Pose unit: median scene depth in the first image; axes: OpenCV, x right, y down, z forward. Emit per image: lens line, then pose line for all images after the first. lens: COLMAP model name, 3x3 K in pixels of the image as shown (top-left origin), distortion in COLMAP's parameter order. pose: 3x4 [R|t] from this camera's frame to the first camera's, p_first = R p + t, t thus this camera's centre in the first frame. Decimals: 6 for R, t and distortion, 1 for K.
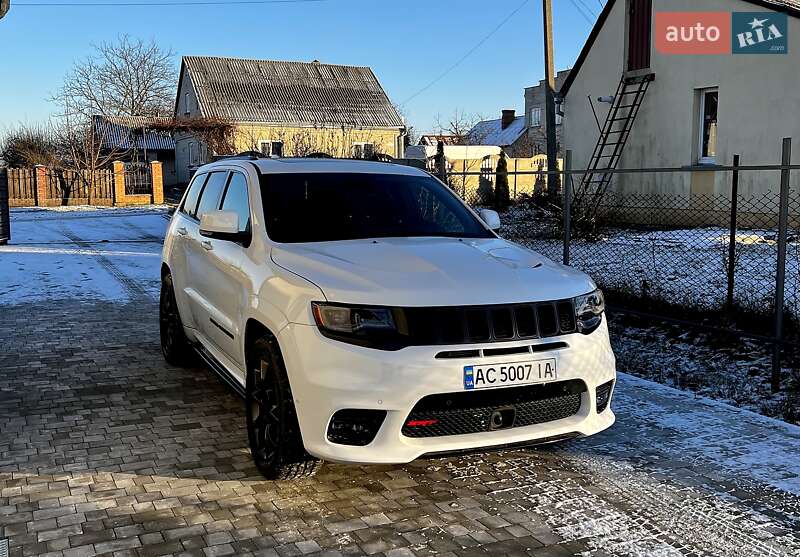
lens RADIAL K [[793.2, 0, 400.0], [0, 793.2, 278.5], [0, 0, 1]] dist [0.132703, -0.296289]
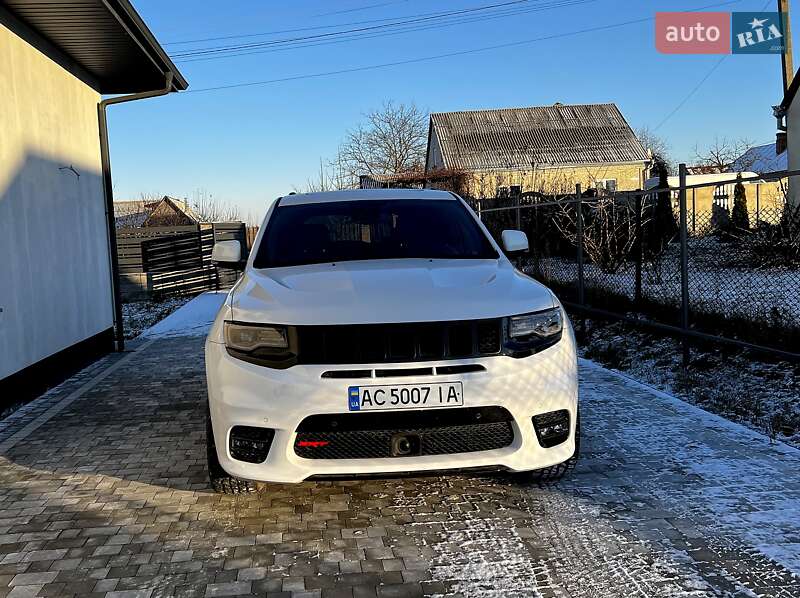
lens RADIAL K [[764.4, 0, 361.5], [0, 764.4, 297.0], [0, 0, 1]] dist [0.080833, -0.124921]
pose [[0.927429, -0.016329, -0.373643, 0.373639], [0.005258, 0.999517, -0.030630, 0.025800], [0.373963, 0.026443, 0.927067, 0.122554]]
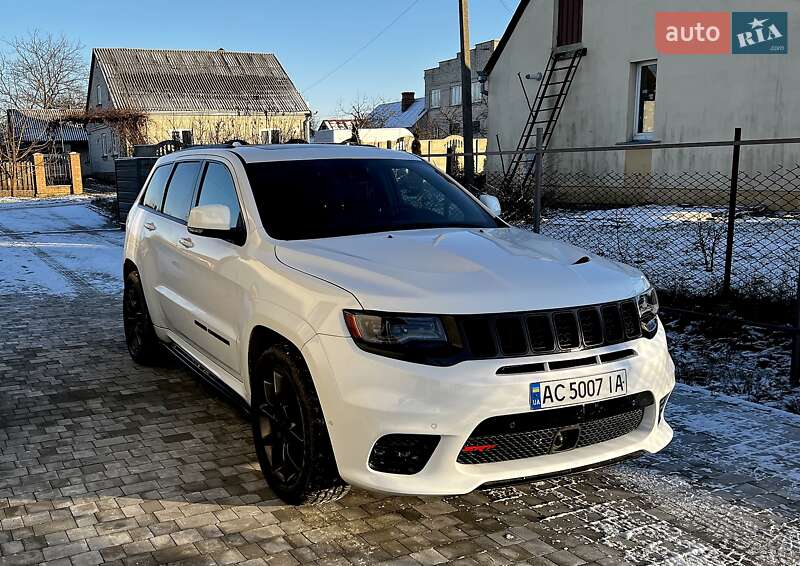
lens RADIAL K [[757.3, 0, 278.0], [0, 757.3, 302.7], [0, 0, 1]] dist [0.075320, -0.087567]
pose [[0.999332, -0.019811, -0.030724, -0.138611], [0.021520, 0.998181, 0.056314, -0.023961], [0.029552, -0.056938, 0.997940, 0.147841]]
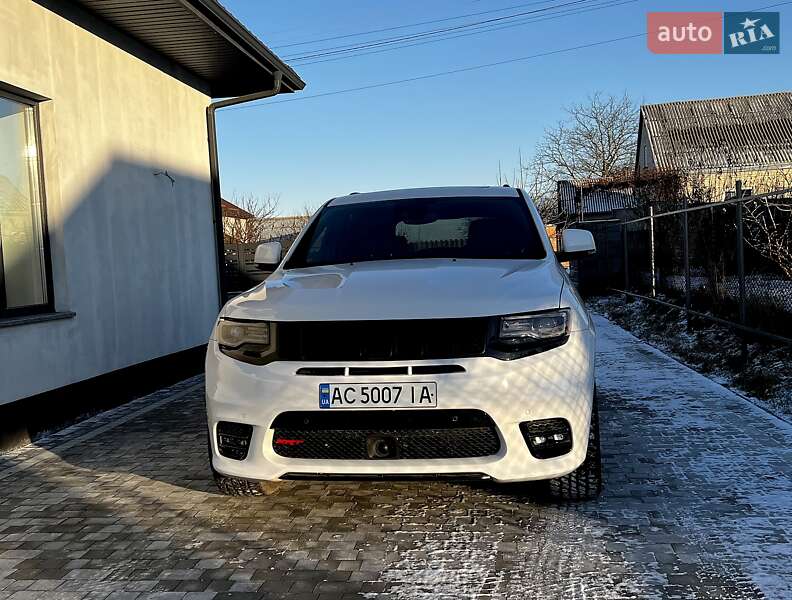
lens RADIAL K [[868.4, 0, 377.7], [0, 868.4, 328.5], [0, 0, 1]] dist [0.156674, -0.369539]
pose [[0.827937, -0.000466, -0.560821, 0.602589], [-0.015502, 0.999599, -0.023716, 0.057950], [0.560607, 0.028329, 0.827597, 0.157253]]
